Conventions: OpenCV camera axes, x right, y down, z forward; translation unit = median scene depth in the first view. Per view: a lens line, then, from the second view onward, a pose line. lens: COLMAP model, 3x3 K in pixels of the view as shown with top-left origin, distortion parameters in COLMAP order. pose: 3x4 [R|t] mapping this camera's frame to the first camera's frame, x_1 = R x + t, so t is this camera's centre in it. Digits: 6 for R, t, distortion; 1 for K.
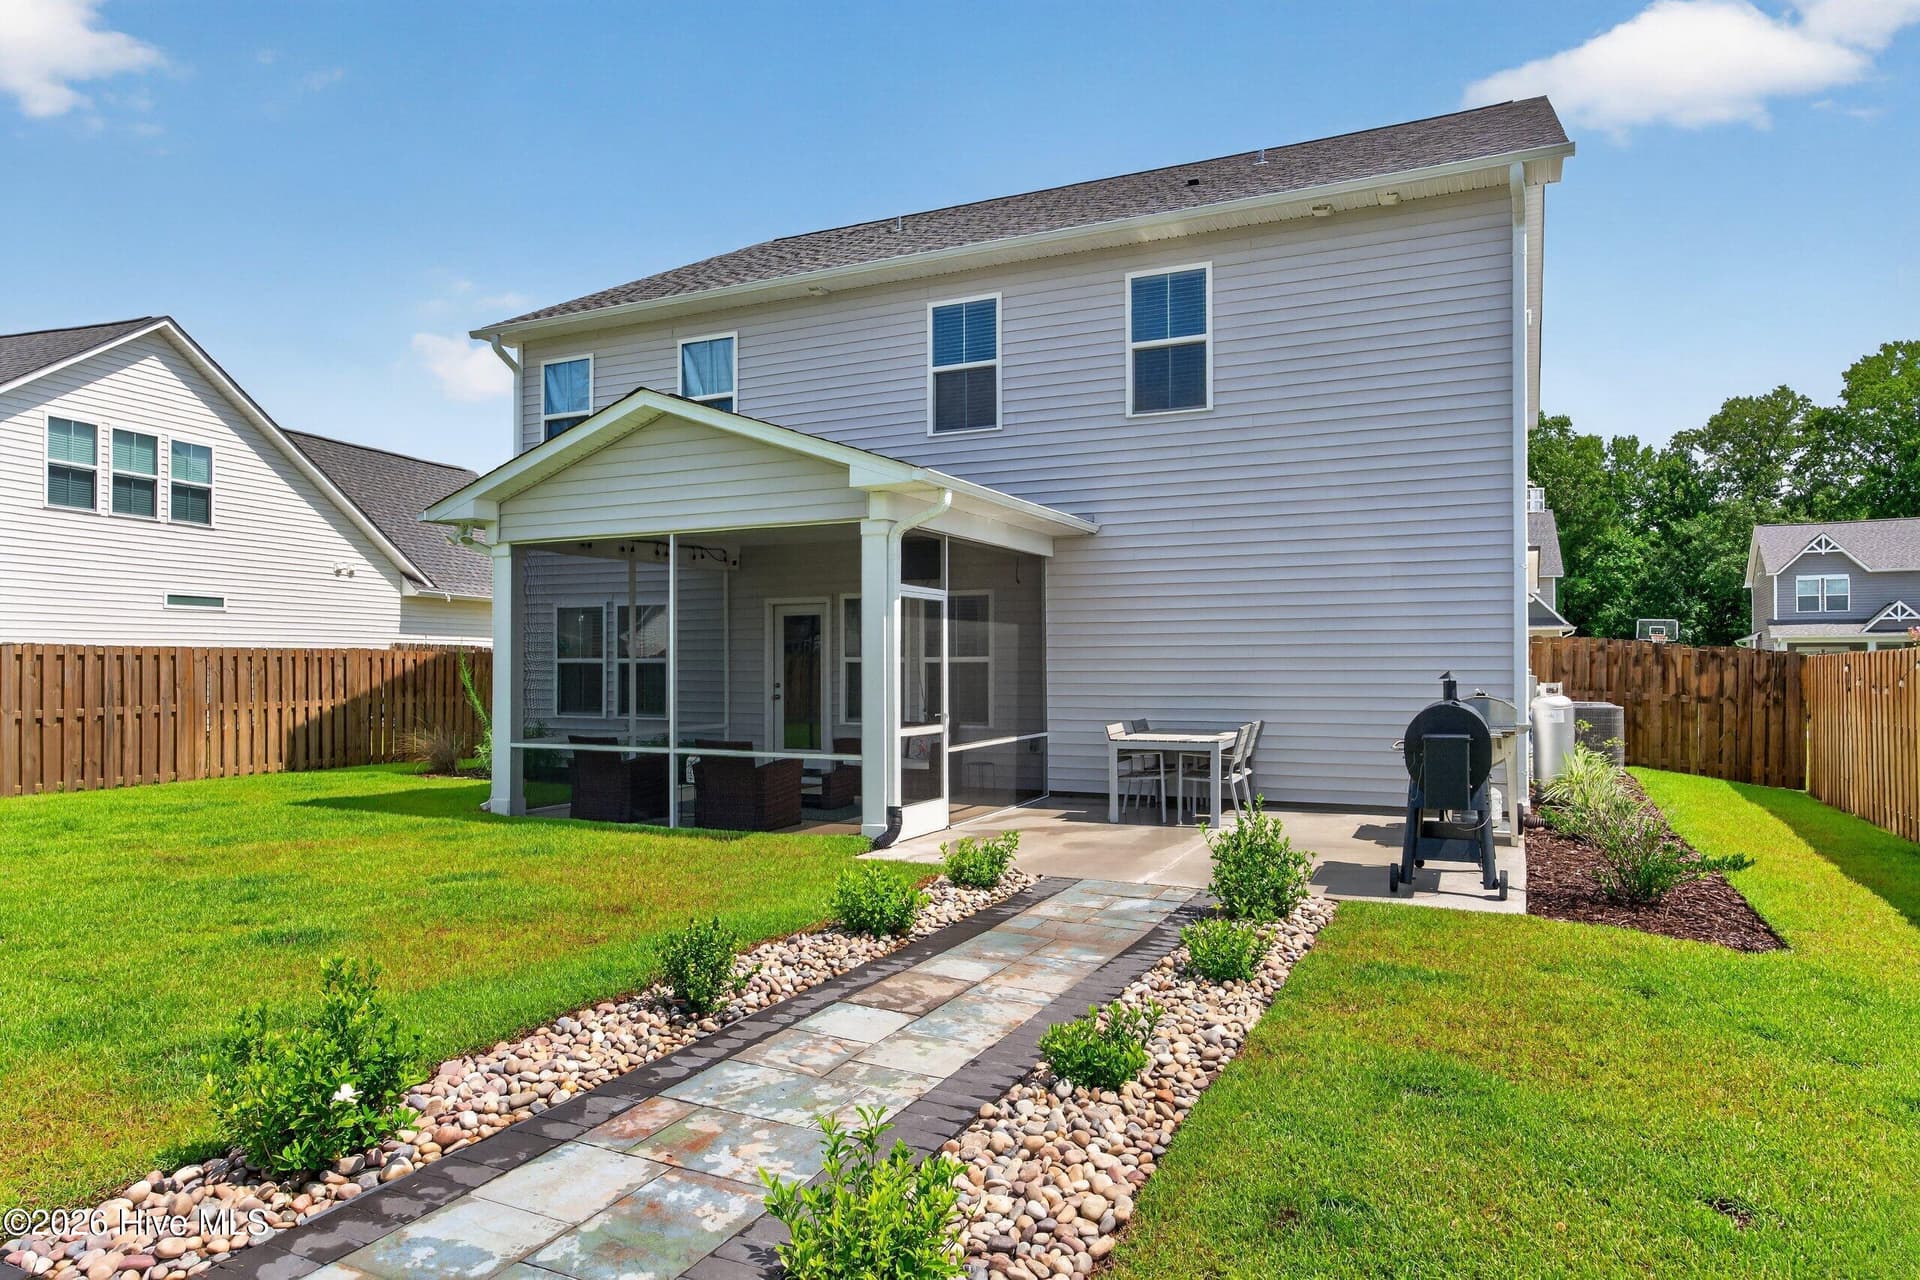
lens RADIAL K [[1155.6, 0, 962.6], [0, 1155.6, 655.7], [0, 0, 1]] dist [-0.010046, 0.016790]
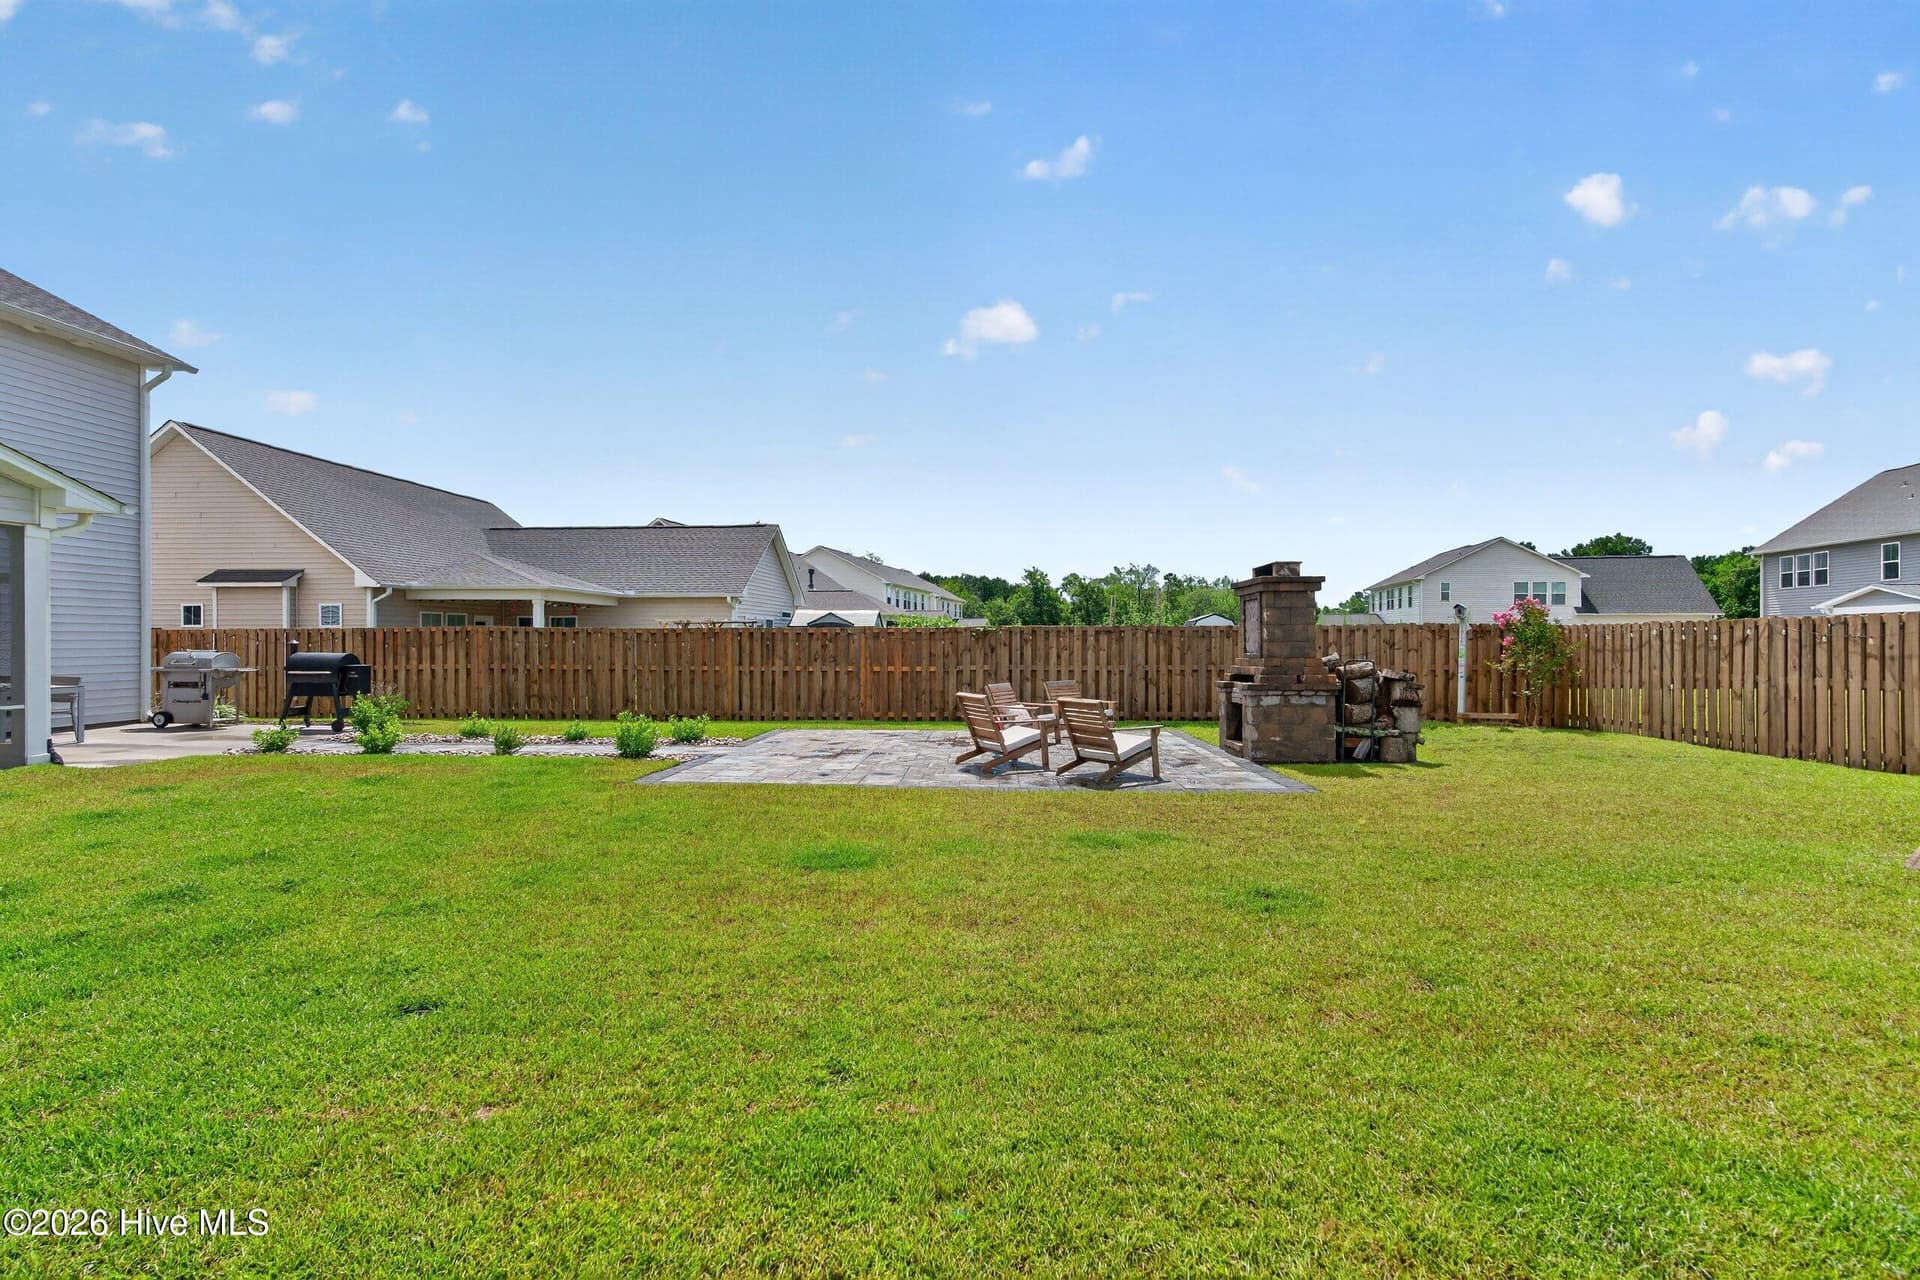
lens RADIAL K [[845.5, 0, 964.3], [0, 845.5, 635.8], [0, 0, 1]] dist [-0.001300, 0.000296]
pose [[-0.384673, 0.004360, 0.923043, -0.911249], [-0.009440, 0.999918, -0.008658, 0.004130], [-0.923005, -0.012044, -0.384600, 0.253881]]
